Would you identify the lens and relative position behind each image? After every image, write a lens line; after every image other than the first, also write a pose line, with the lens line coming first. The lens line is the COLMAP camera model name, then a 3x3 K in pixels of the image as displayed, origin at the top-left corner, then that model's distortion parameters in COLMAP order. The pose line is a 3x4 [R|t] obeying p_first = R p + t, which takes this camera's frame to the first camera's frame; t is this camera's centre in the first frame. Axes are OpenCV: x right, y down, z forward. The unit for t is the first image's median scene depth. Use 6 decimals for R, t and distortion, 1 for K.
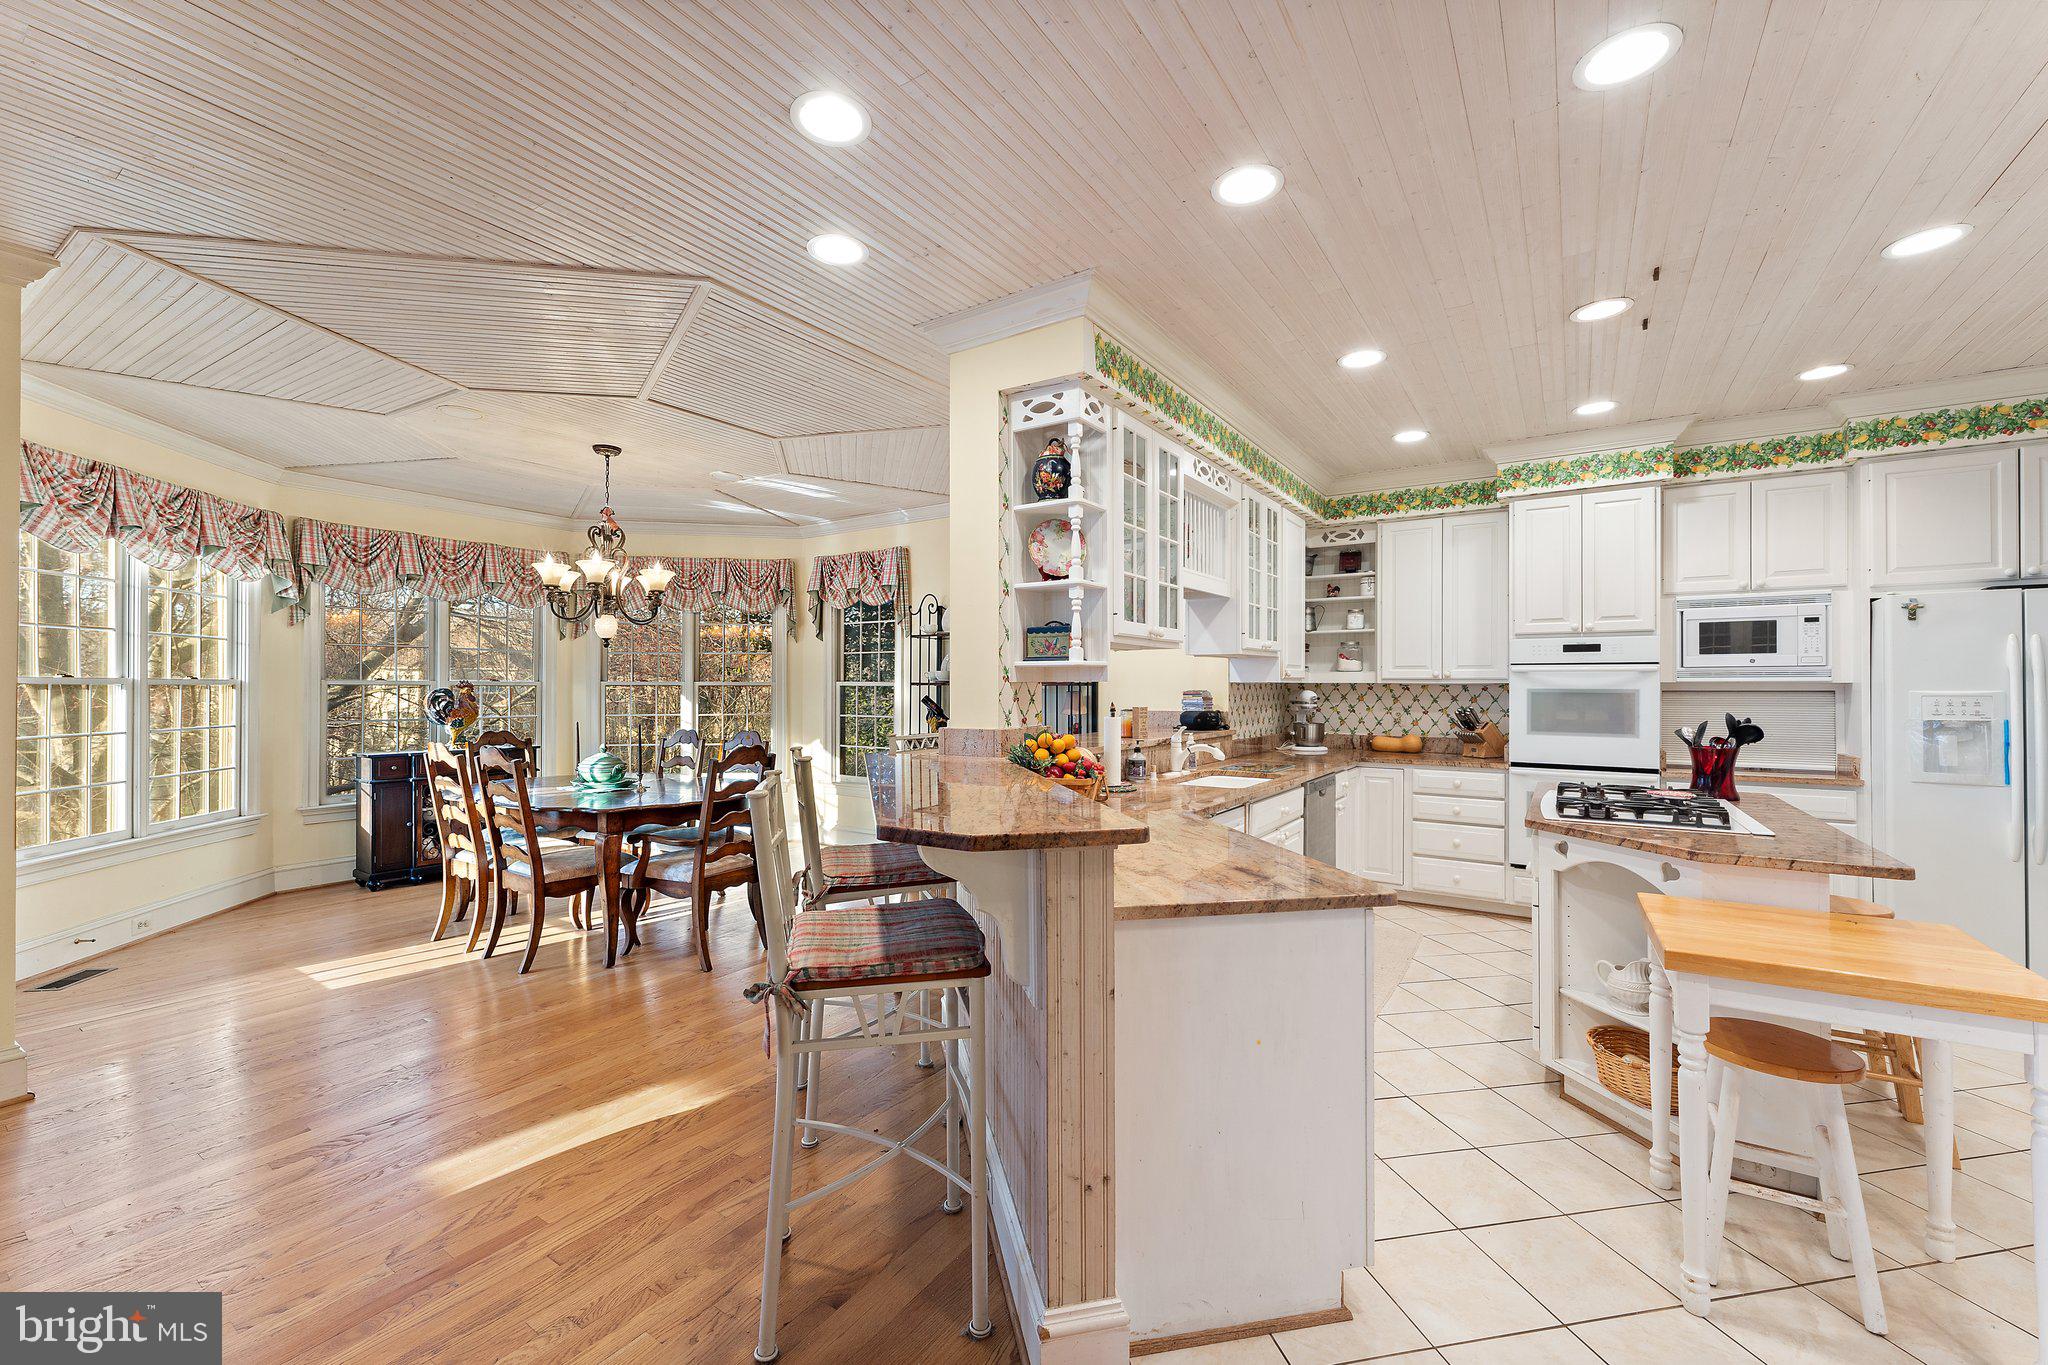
lens RADIAL K [[825.5, 0, 1018.5], [0, 825.5, 686.6], [0, 0, 1]] dist [0.000152, 0.000050]
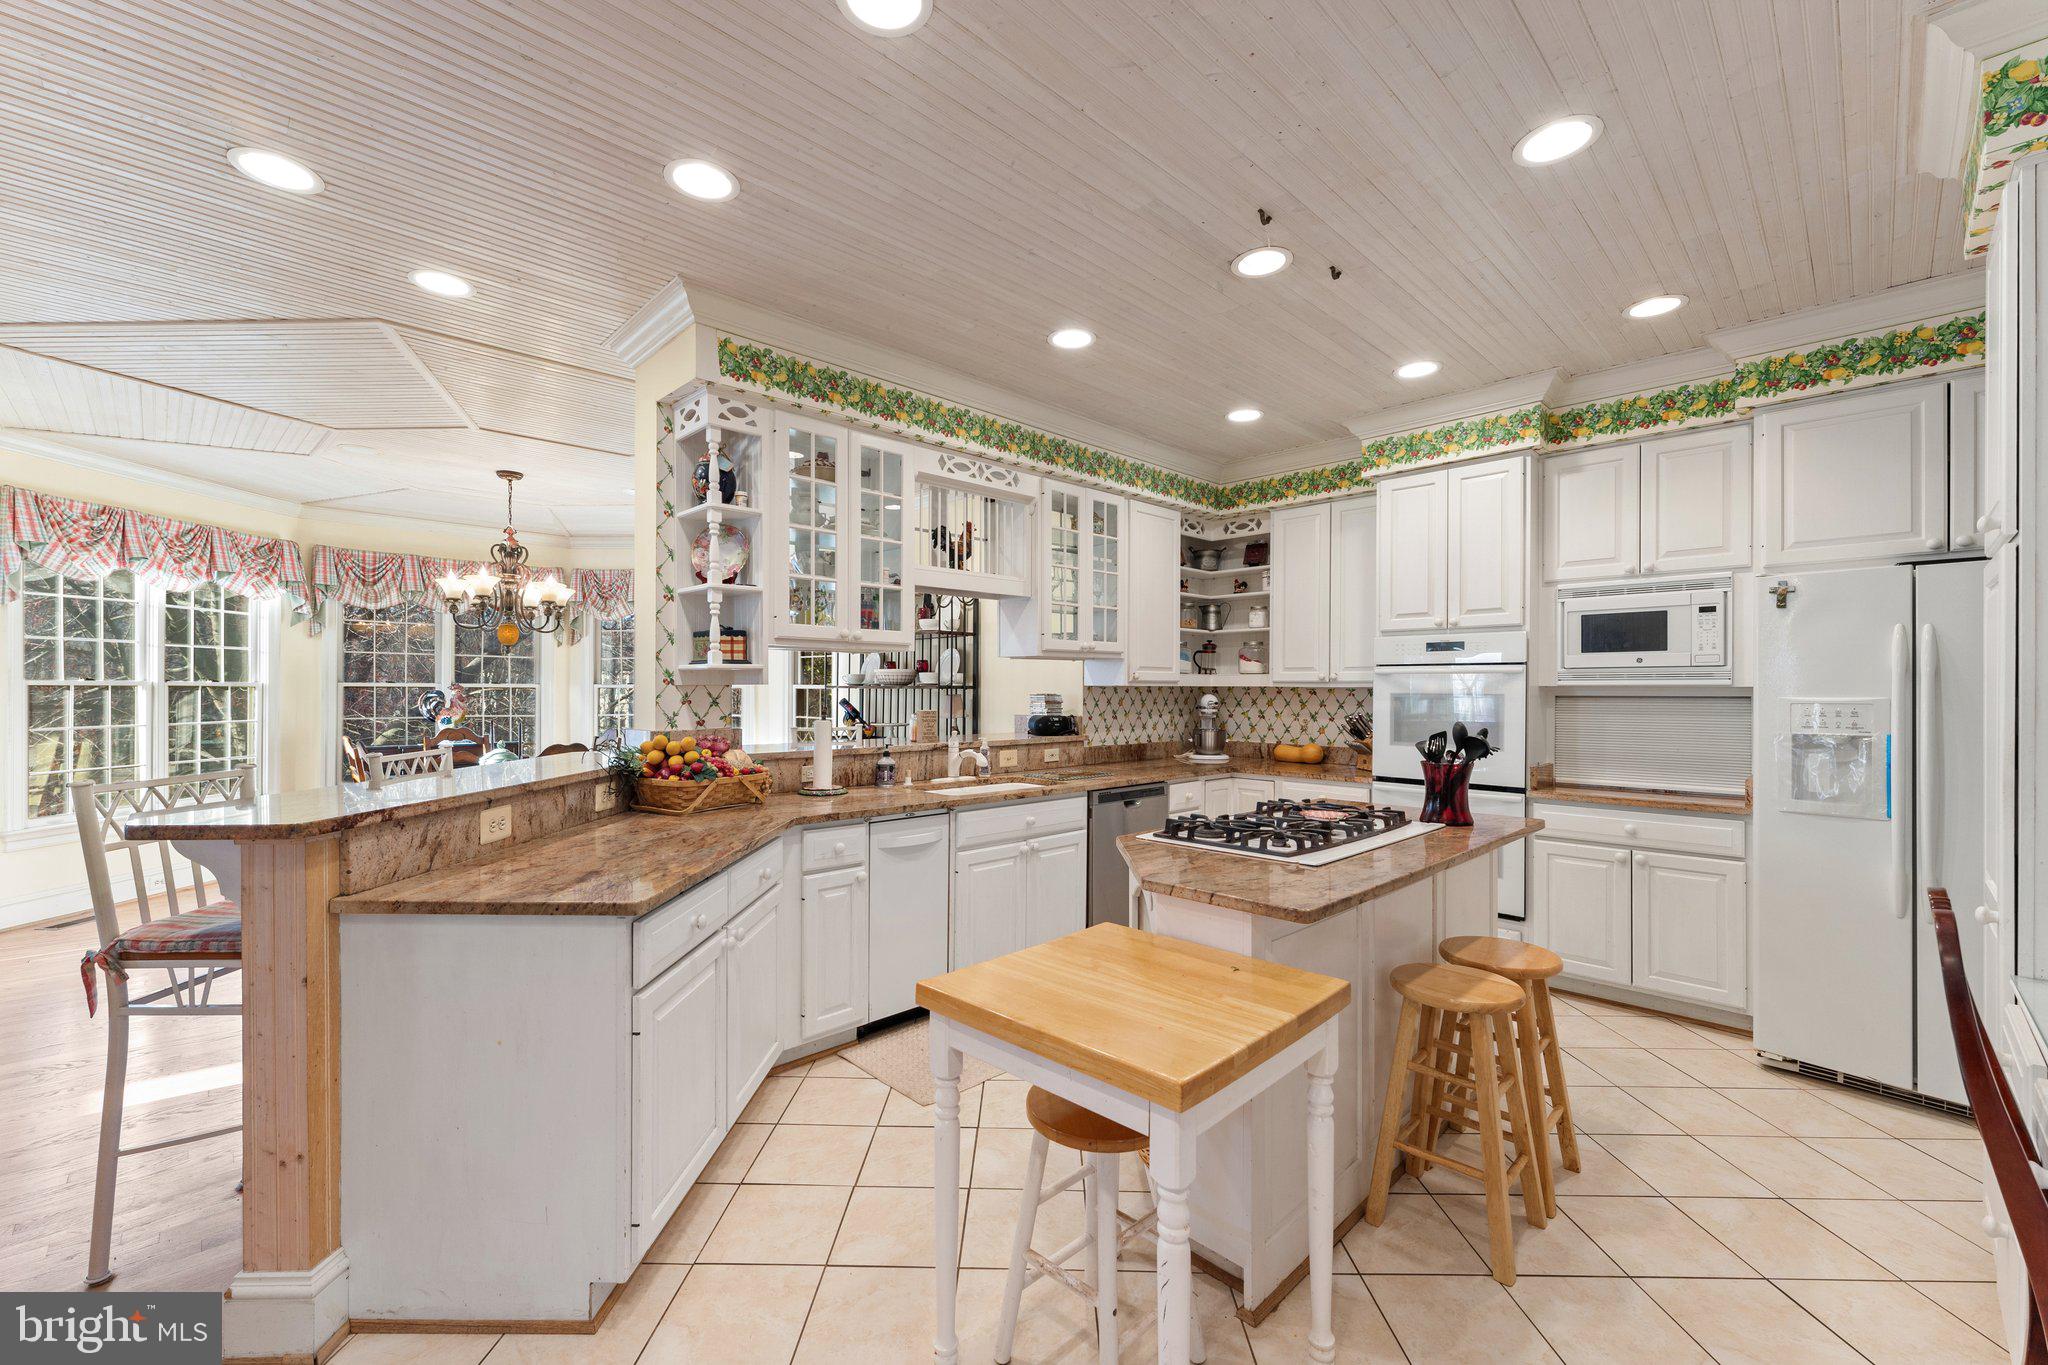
lens RADIAL K [[830.0, 0, 1024.7], [0, 830.0, 690.8], [0, 0, 1]] dist [0.000523, -0.000182]
pose [[0.978772, 0.002384, -0.204936, 0.447623], [-0.002160, 0.999997, 0.001320, -0.000325], [0.204939, -0.000849, 0.978774, 0.056778]]
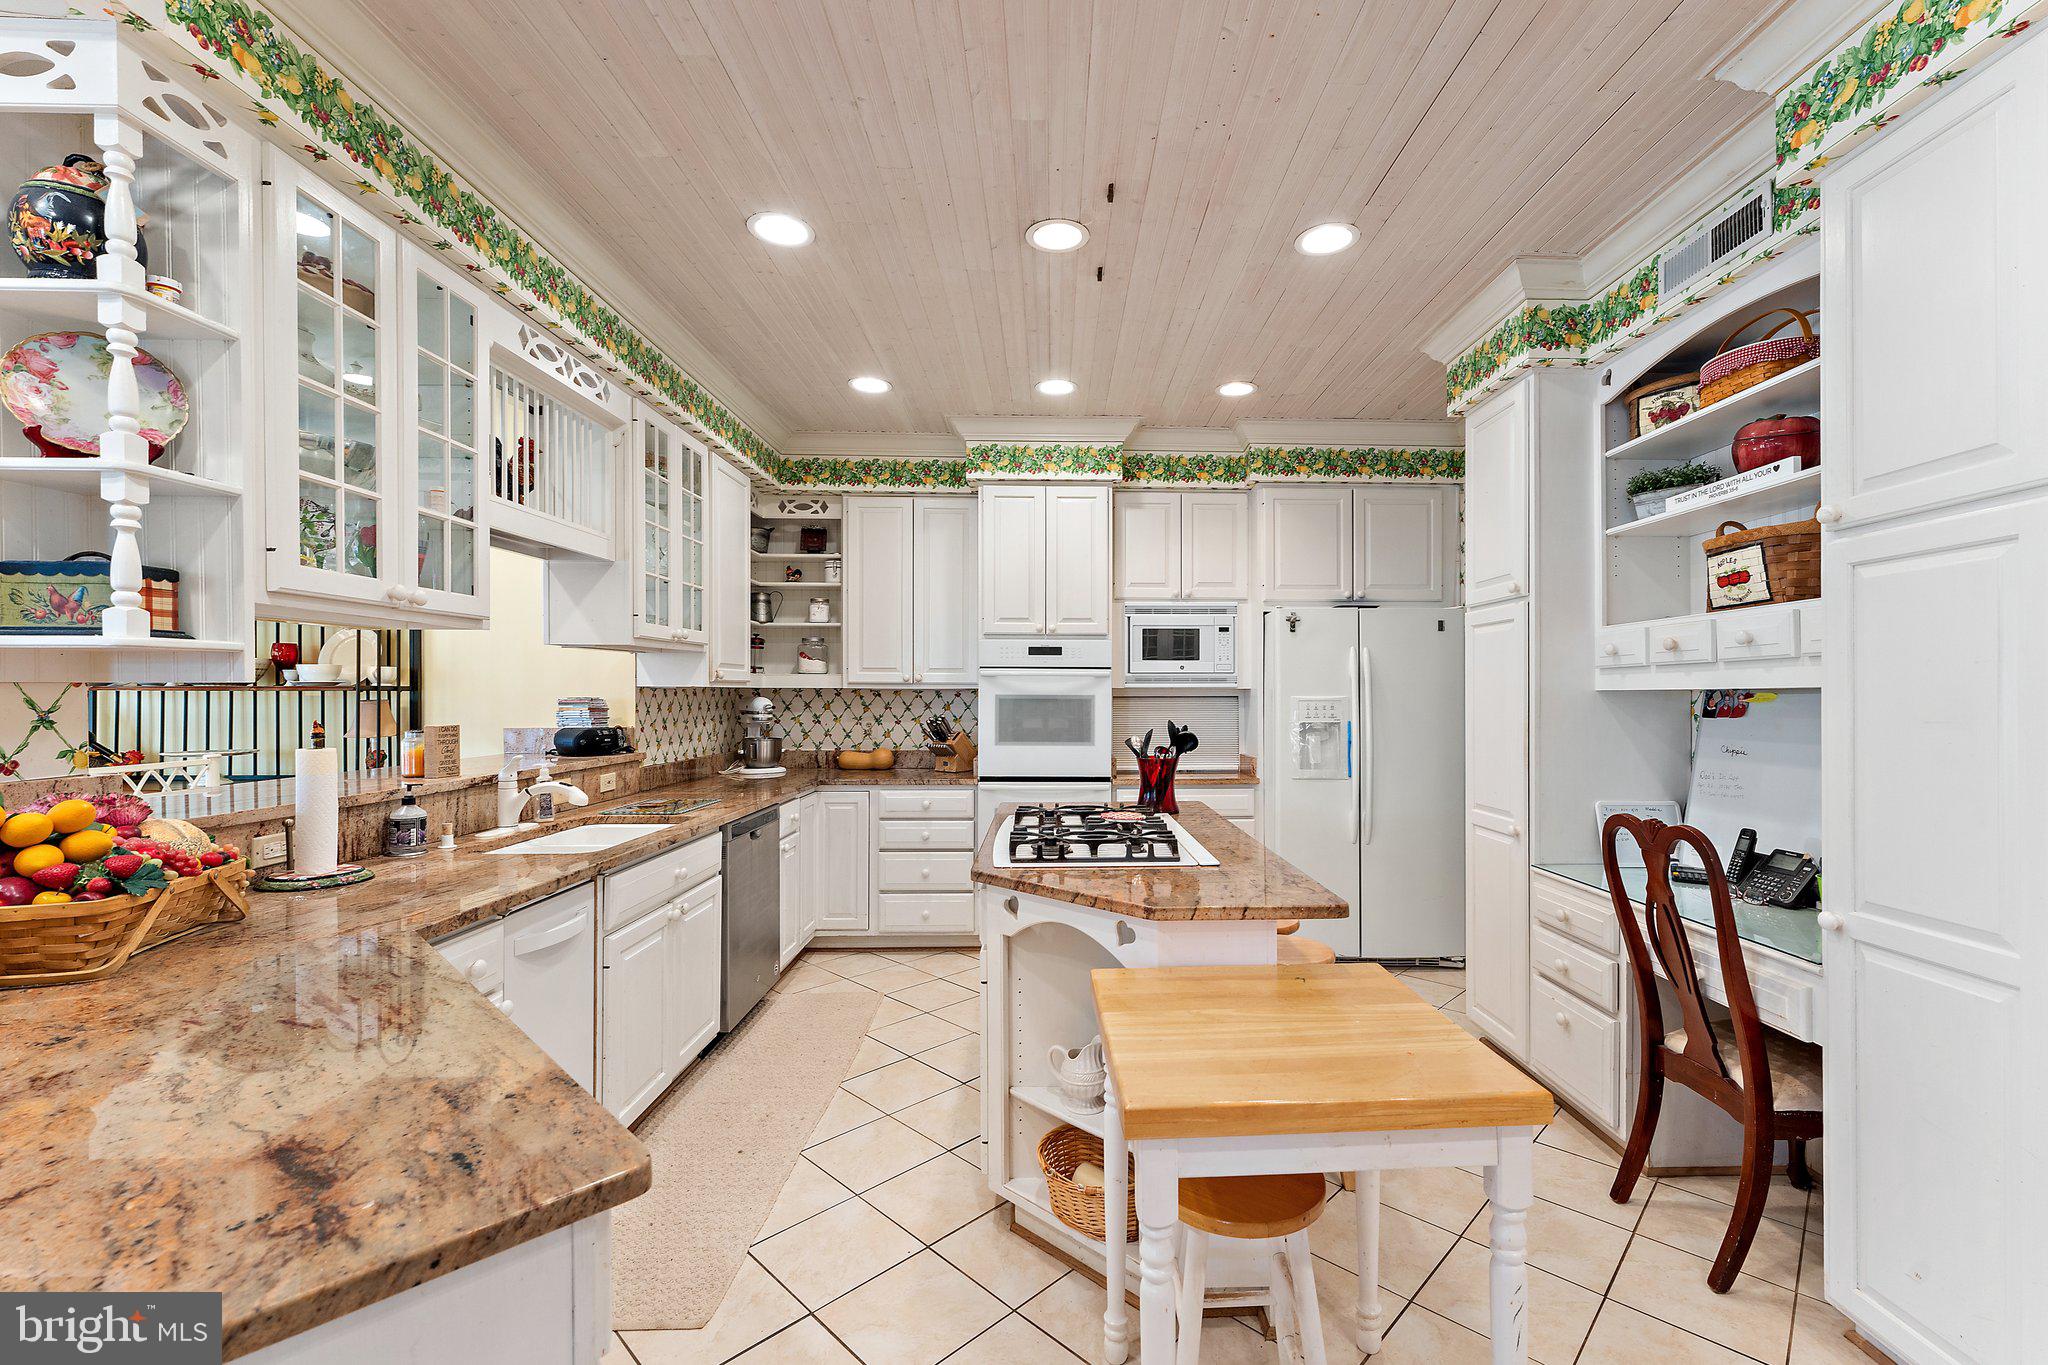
lens RADIAL K [[856.1, 0, 1078.7], [0, 856.1, 698.1], [0, 0, 1]] dist [0.000769, -0.000438]
pose [[0.810877, -0.003933, 0.585203, 0.153432], [0.000148, 0.999979, 0.006516, 0.000174], [-0.585216, -0.005197, 0.810861, 0.202343]]
